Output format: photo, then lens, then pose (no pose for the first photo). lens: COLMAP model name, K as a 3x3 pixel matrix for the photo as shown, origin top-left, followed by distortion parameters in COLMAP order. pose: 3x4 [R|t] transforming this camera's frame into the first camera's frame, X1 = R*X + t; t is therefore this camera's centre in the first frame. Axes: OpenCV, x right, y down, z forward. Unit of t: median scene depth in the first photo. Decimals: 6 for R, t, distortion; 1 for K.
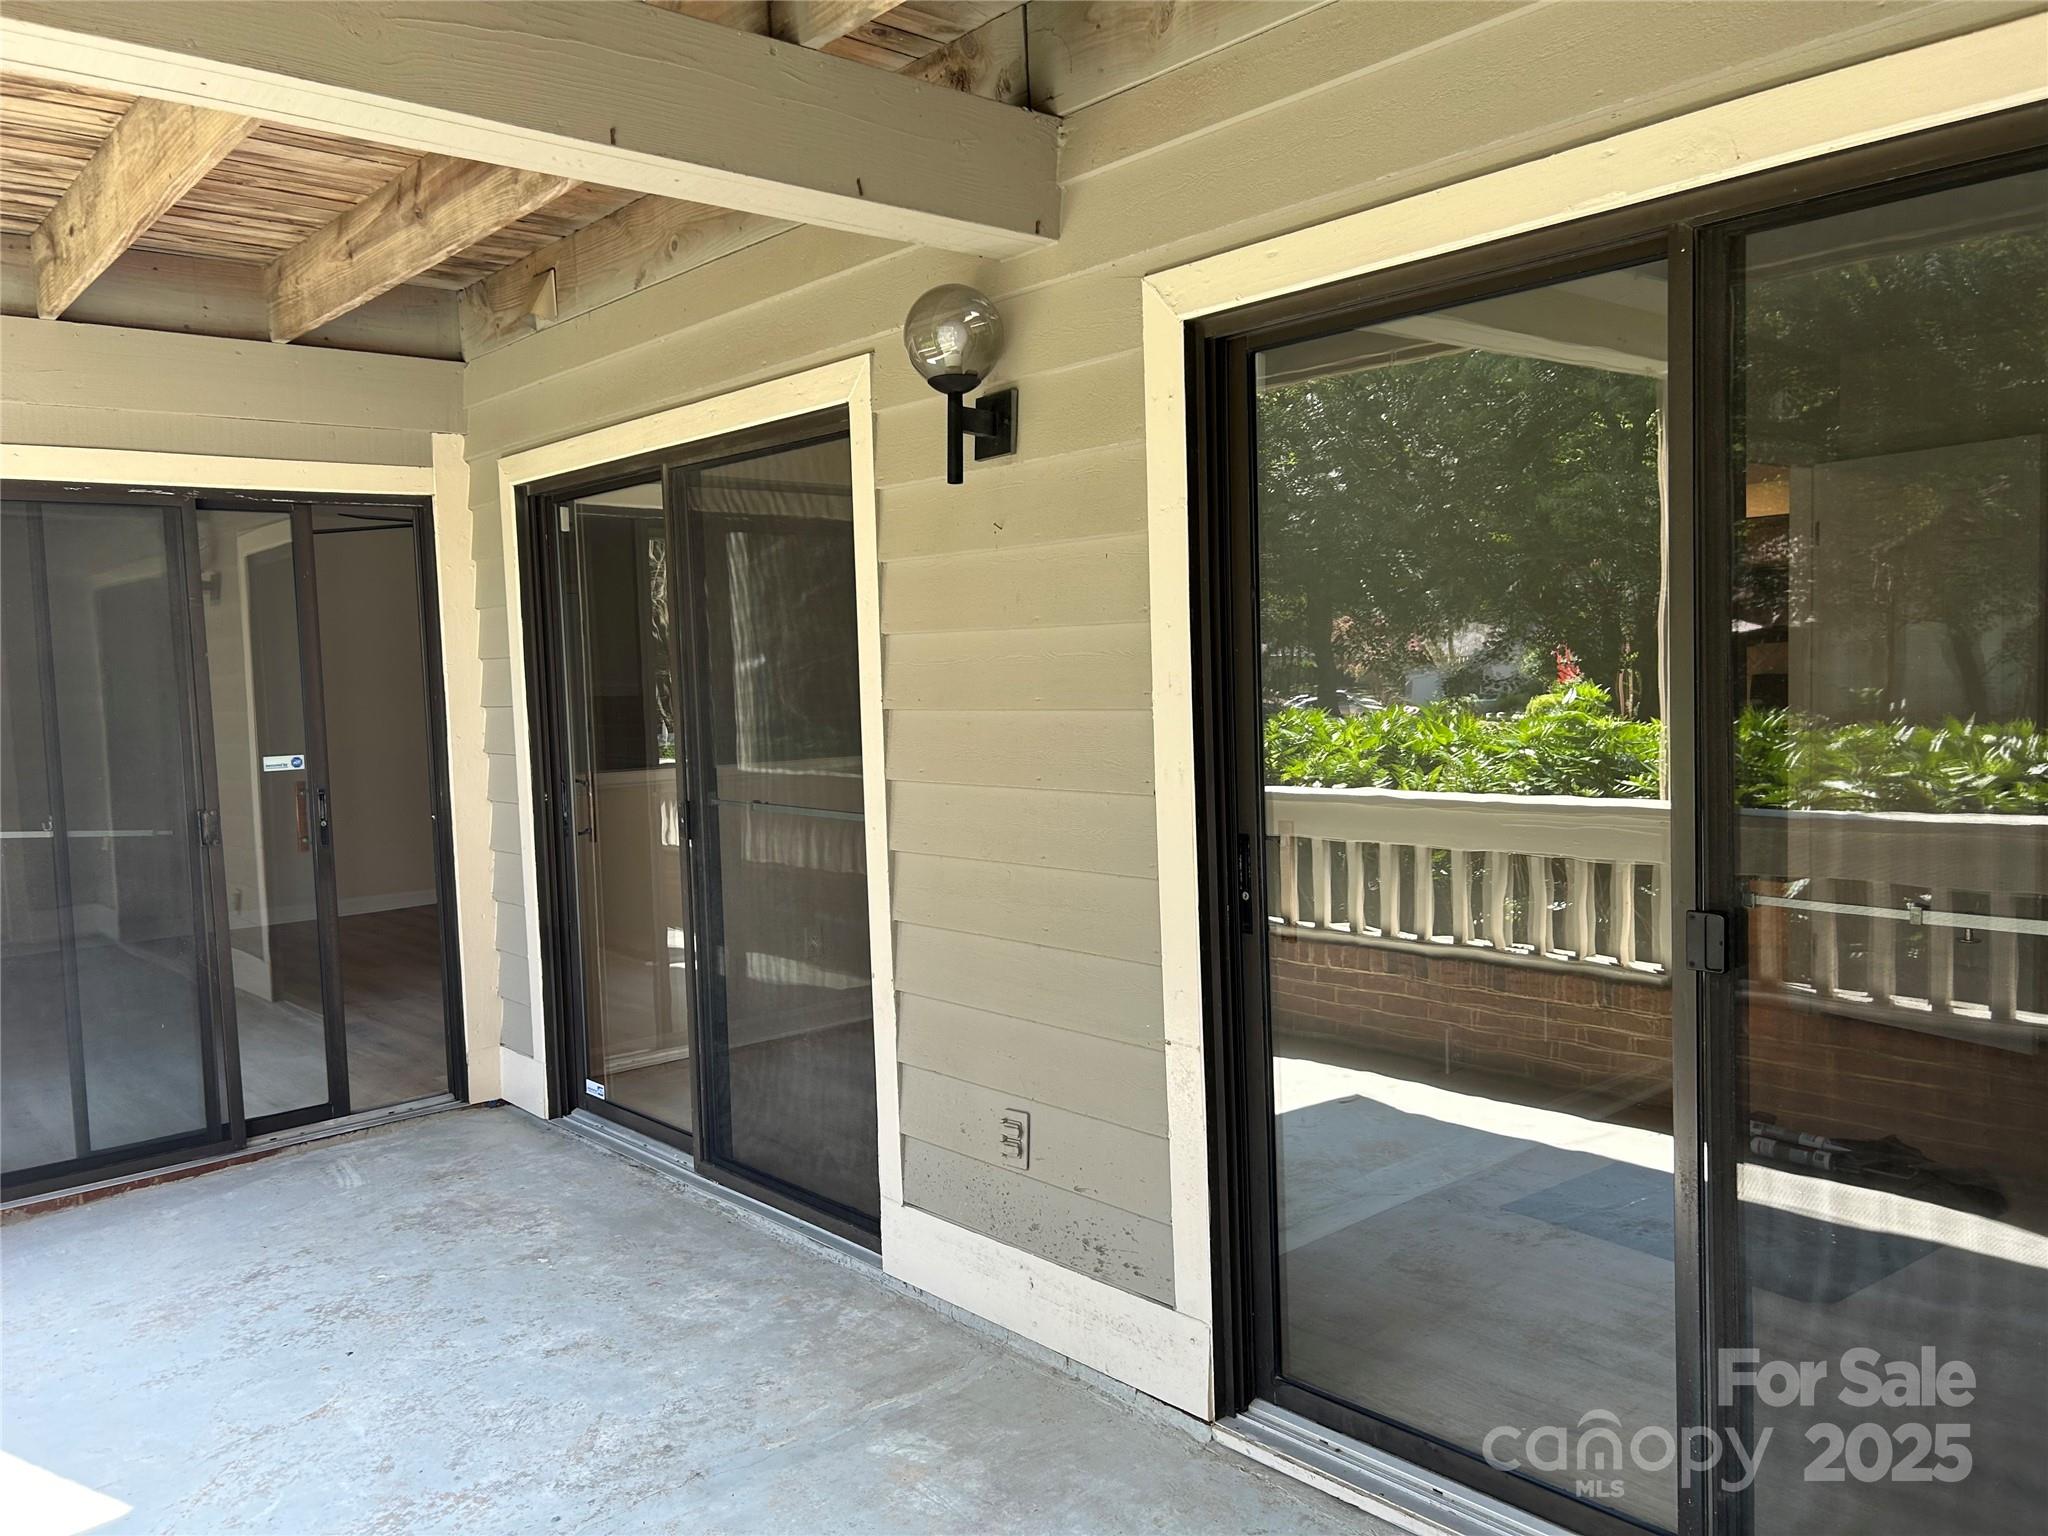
lens RADIAL K [[1539.0, 0, 1005.4], [0, 1539.0, 770.0], [0, 0, 1]] dist [0.066322, -0.081390]
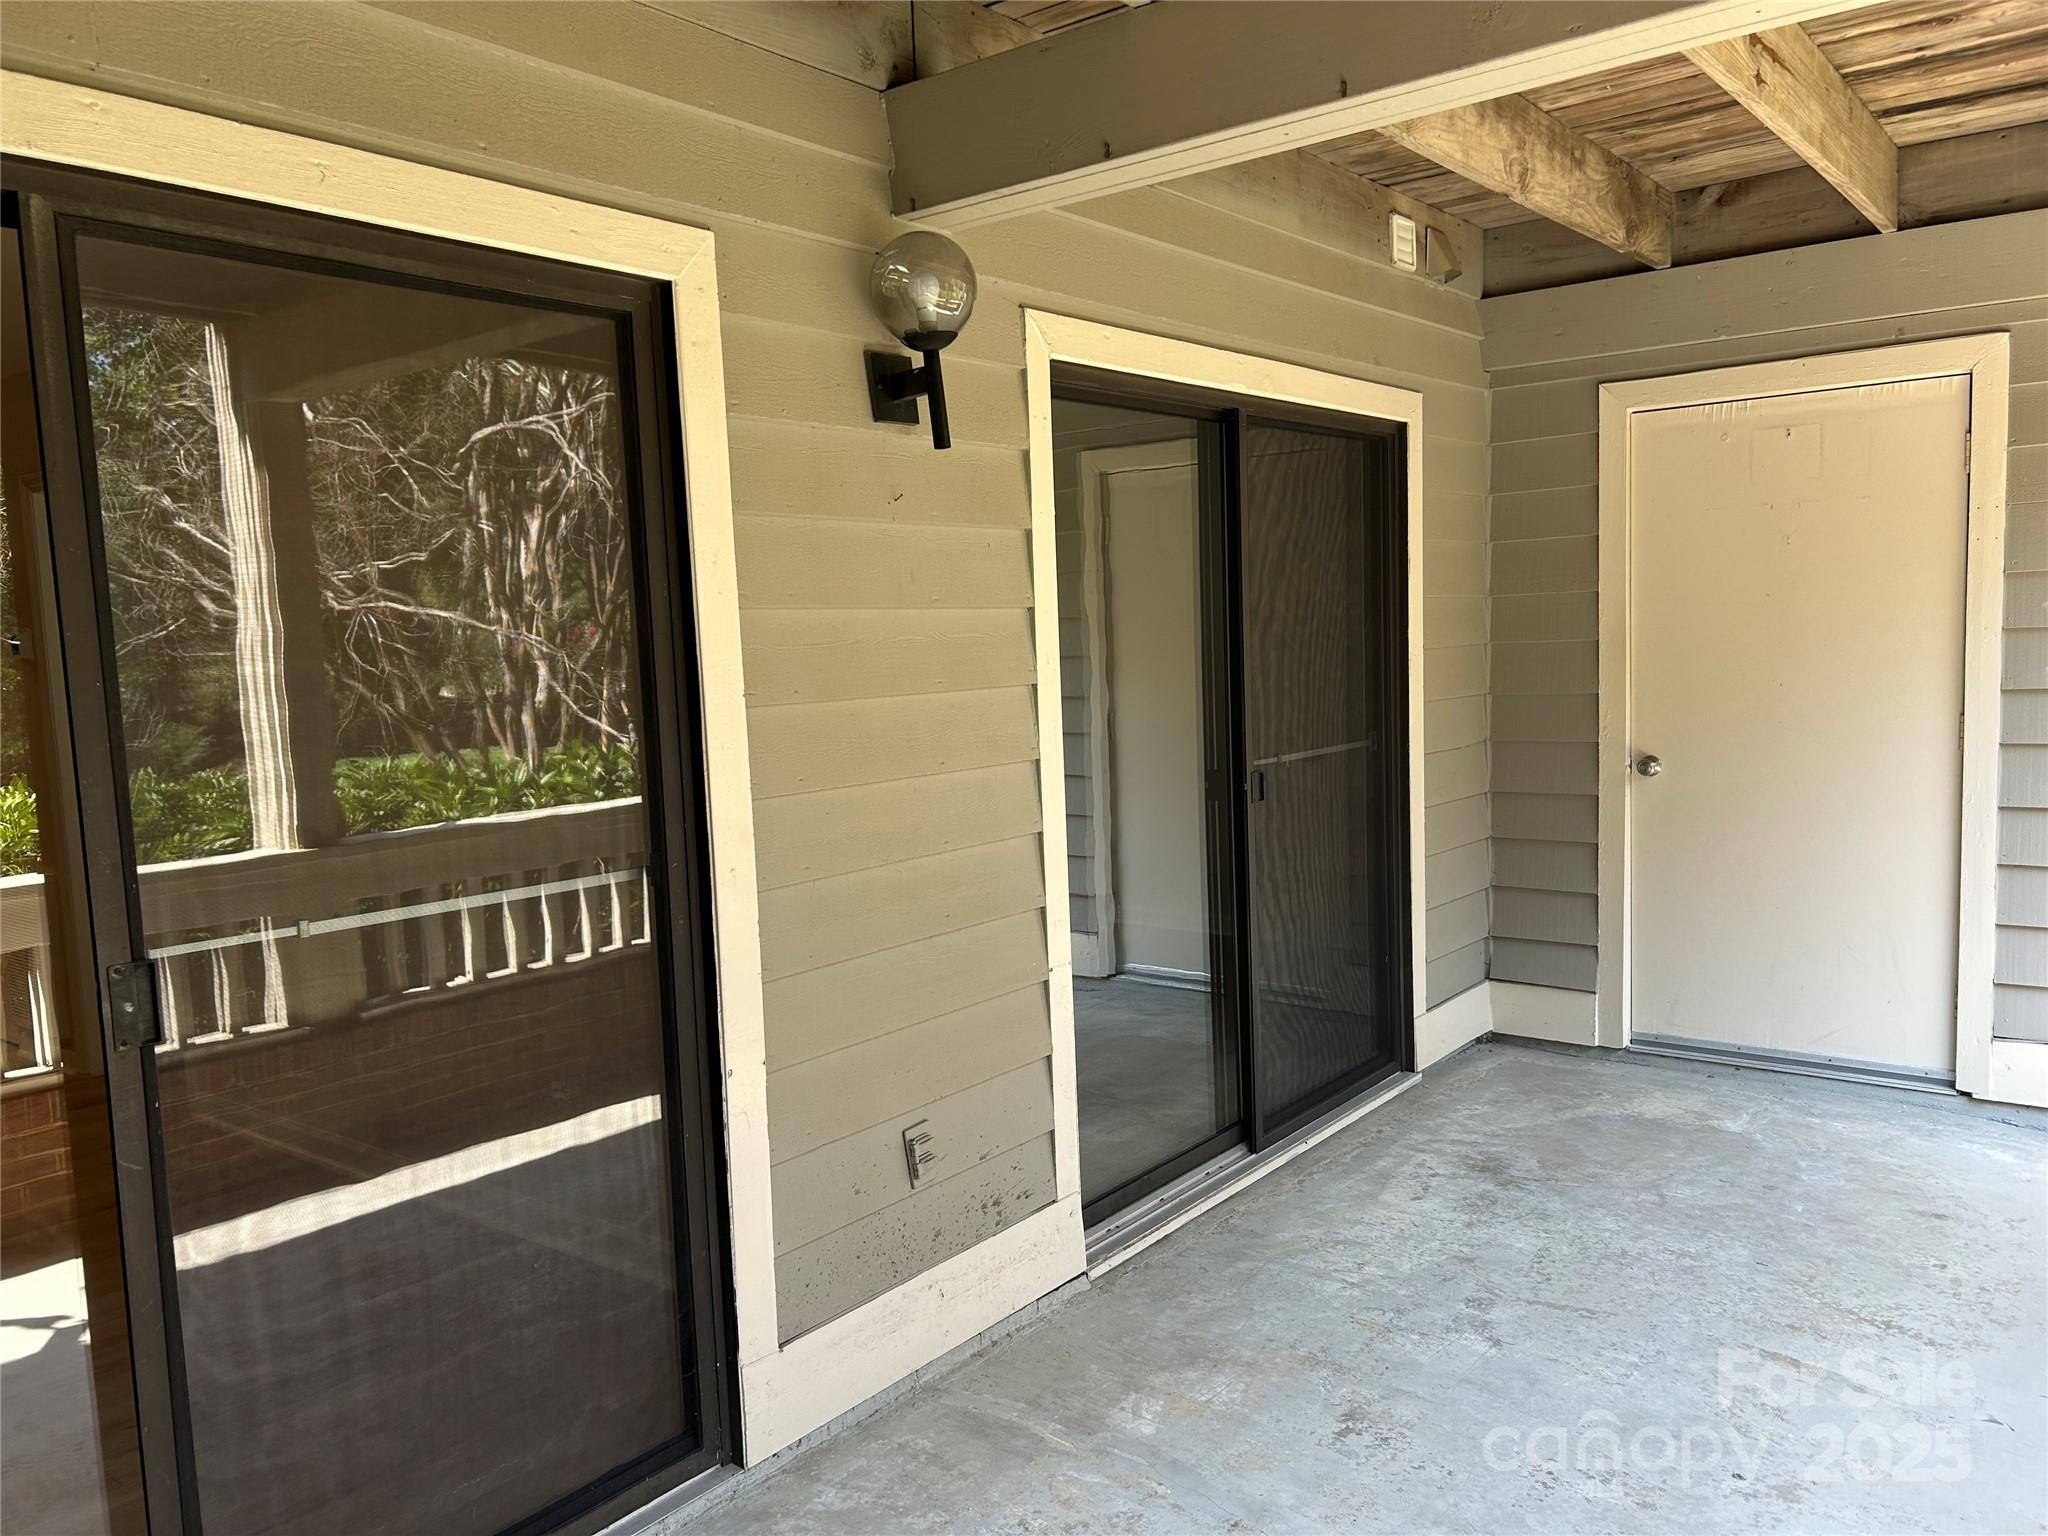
lens RADIAL K [[1539.0, 0, 1010.8], [0, 1539.0, 773.4], [0, 0, 1]] dist [0.066322, -0.081390]
pose [[-0.165146, -0.039295, 0.985486, -0.934526], [0.120884, 0.990866, 0.059767, -0.038190], [-0.978833, 0.128999, -0.158887, 1.089409]]
